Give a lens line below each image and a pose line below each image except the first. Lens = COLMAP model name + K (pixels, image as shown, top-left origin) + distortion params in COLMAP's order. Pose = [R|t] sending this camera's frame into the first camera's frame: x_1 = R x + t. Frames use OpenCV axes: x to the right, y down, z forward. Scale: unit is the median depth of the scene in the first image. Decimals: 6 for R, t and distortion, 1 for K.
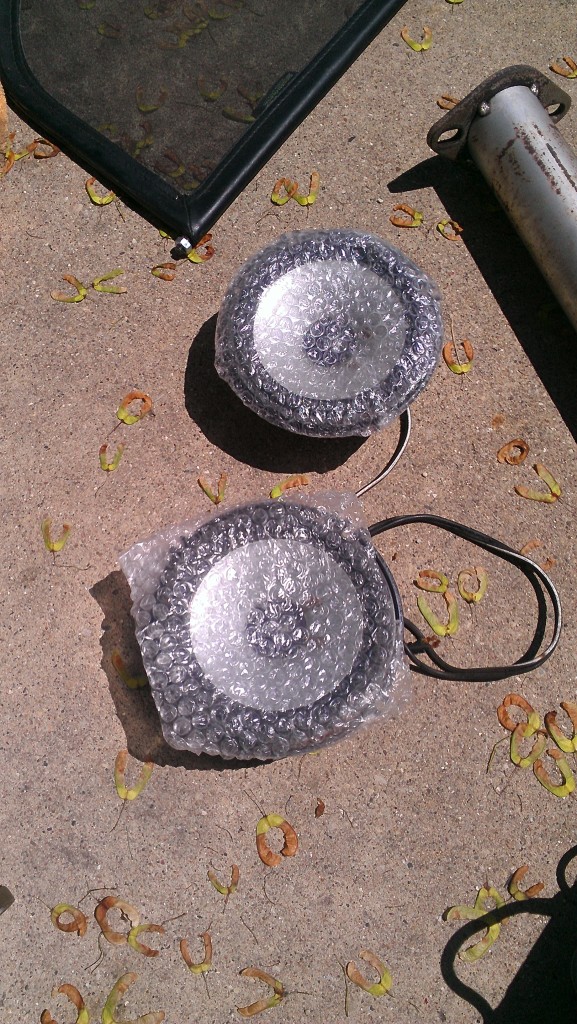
lens RADIAL K [[919.5, 0, 285.1], [0, 919.5, 505.6], [0, 0, 1]] dist [0.038385, -0.055717]
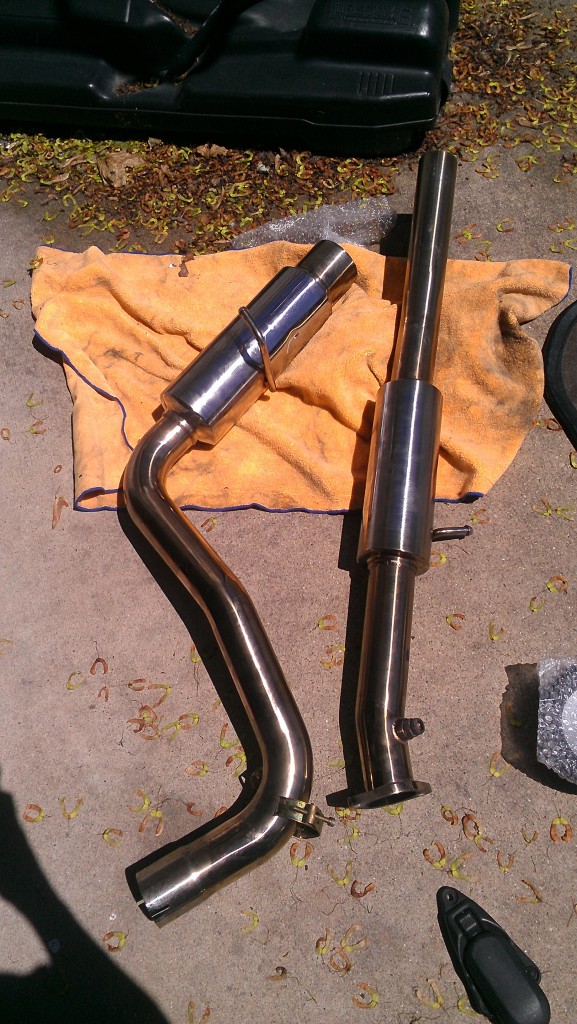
lens RADIAL K [[852.6, 0, 291.8], [0, 852.6, 507.1], [0, 0, 1]] dist [0.048515, -0.079097]
pose [[0.883345, 0.383648, -0.269286, -0.277365], [-0.409436, 0.911235, -0.044859, 0.055447], [0.228173, 0.149882, 0.962015, -0.938734]]
